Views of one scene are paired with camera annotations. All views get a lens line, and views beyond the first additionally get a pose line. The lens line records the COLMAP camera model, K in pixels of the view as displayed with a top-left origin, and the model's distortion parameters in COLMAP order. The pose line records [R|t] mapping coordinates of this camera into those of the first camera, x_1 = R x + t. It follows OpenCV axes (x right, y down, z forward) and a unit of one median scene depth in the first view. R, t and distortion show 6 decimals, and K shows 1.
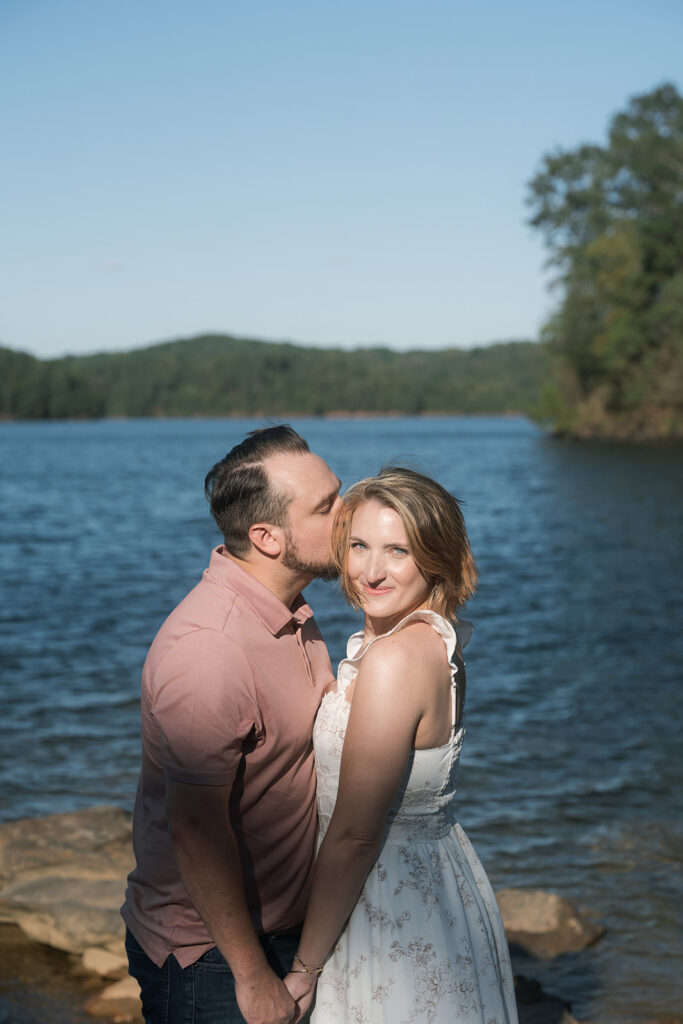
lens RADIAL K [[1751.1, 0, 341.5], [0, 1751.1, 512.0], [0, 0, 1]] dist [0.048136, -0.021479]
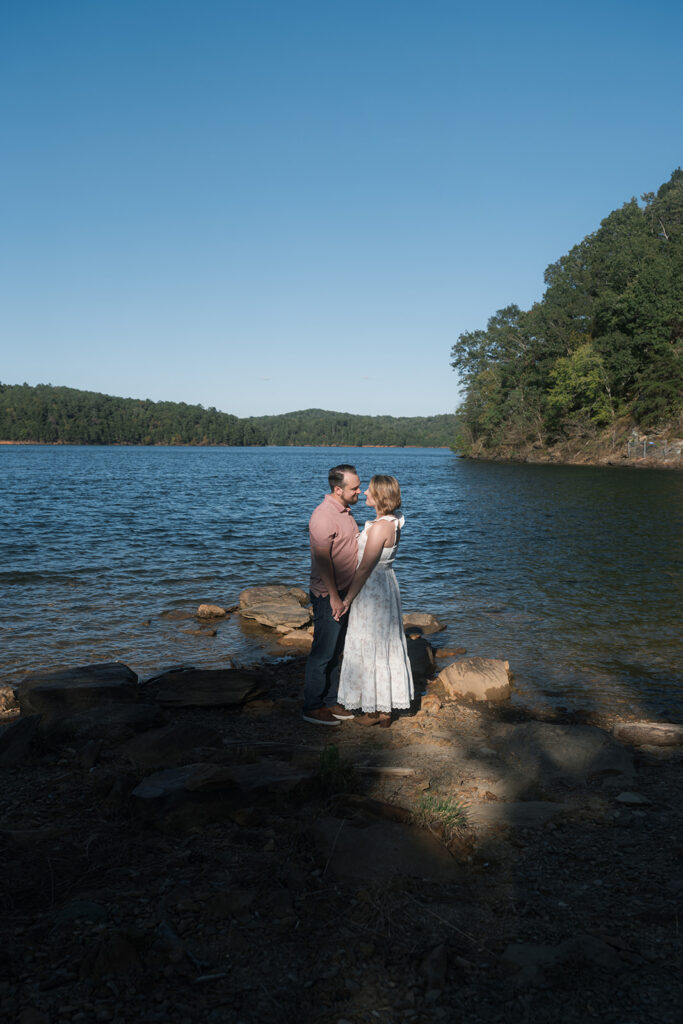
lens RADIAL K [[1751.1, 0, 341.5], [0, 1751.1, 512.0], [0, 0, 1]] dist [0.048136, -0.021479]
pose [[0.999344, 0.021159, -0.029377, 0.033080], [-0.021052, 0.999771, 0.003955, 0.022776], [0.029454, -0.003334, 0.999561, -1.309117]]
